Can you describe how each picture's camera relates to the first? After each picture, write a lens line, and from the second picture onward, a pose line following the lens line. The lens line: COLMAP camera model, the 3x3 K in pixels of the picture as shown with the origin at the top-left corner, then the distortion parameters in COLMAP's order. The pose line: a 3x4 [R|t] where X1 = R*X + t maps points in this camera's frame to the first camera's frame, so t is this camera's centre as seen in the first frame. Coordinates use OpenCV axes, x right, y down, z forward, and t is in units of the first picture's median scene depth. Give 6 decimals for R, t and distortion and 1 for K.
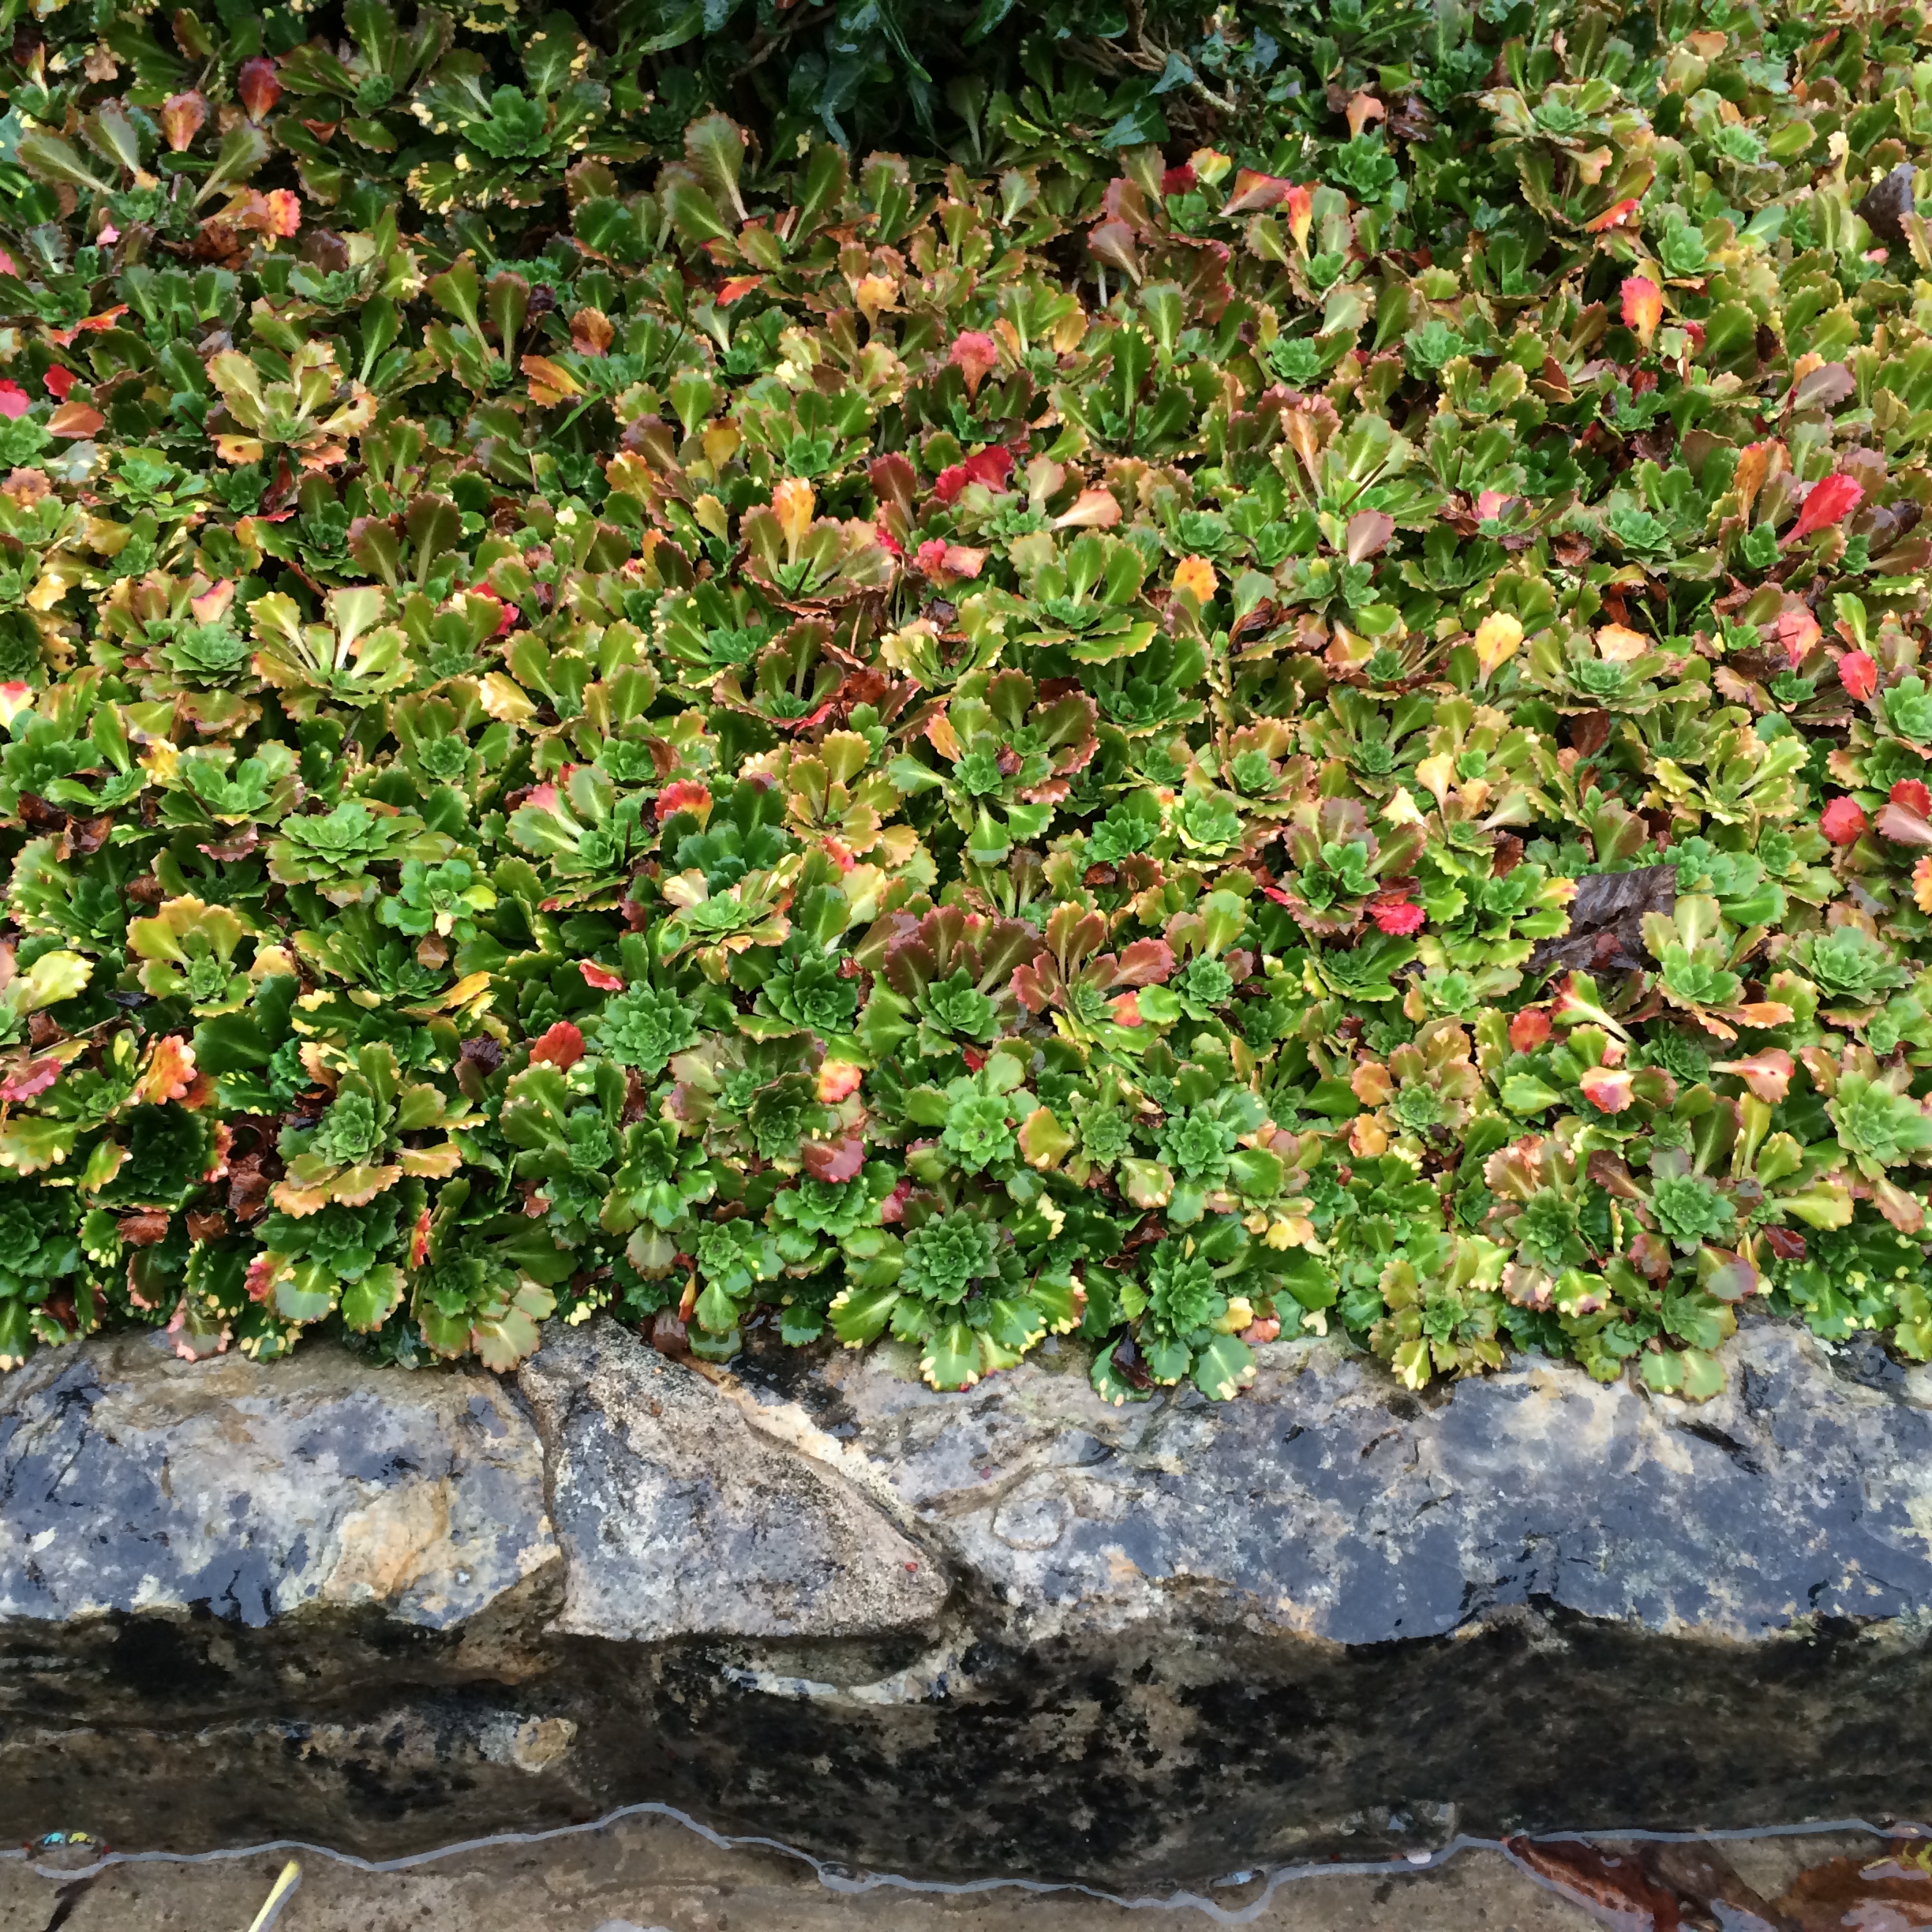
lens RADIAL K [[2186.5, 0, 970.3], [0, 2186.5, 971.9], [0, 0, 1]] dist [0.038820, 0.000000]
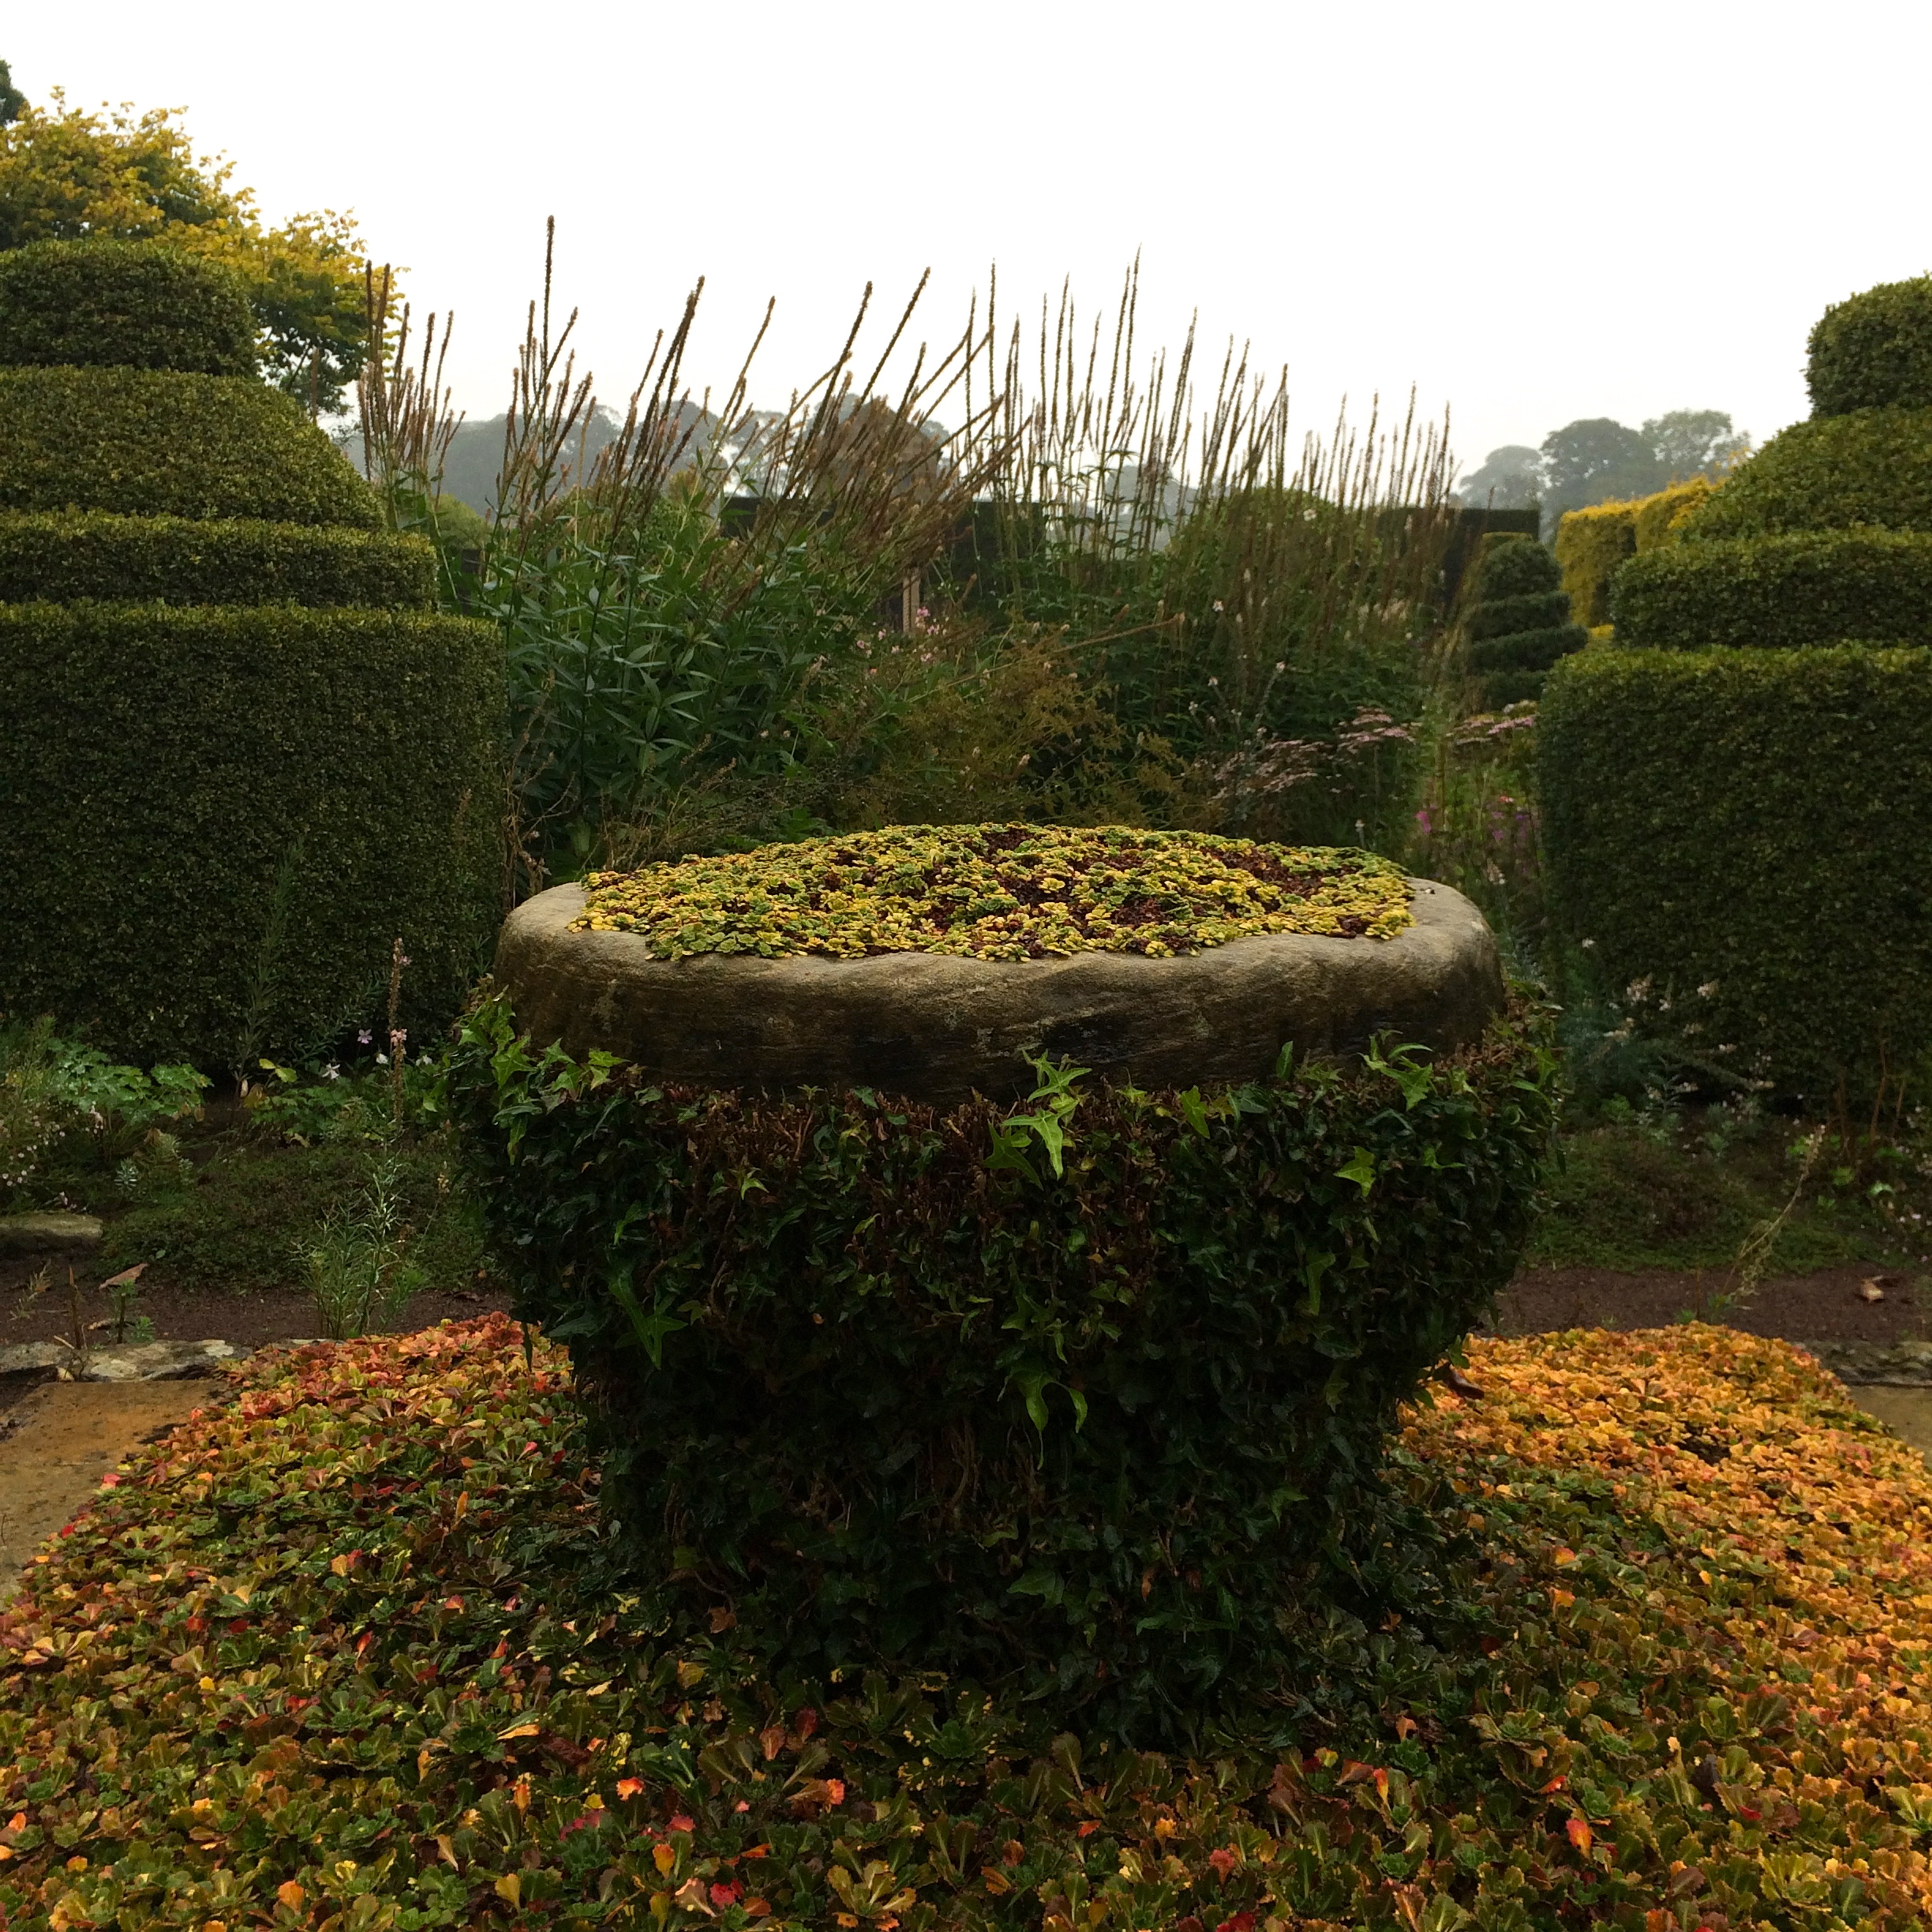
lens RADIAL K [[2186.5, 0, 961.4], [0, 2186.5, 970.9], [0, 0, 1]] dist [0.038820, 0.000000]
pose [[0.999845, -0.009352, 0.014919, -0.221211], [0.016696, 0.772597, -0.634677, 0.288519], [-0.005591, 0.634828, 0.772634, -0.840159]]
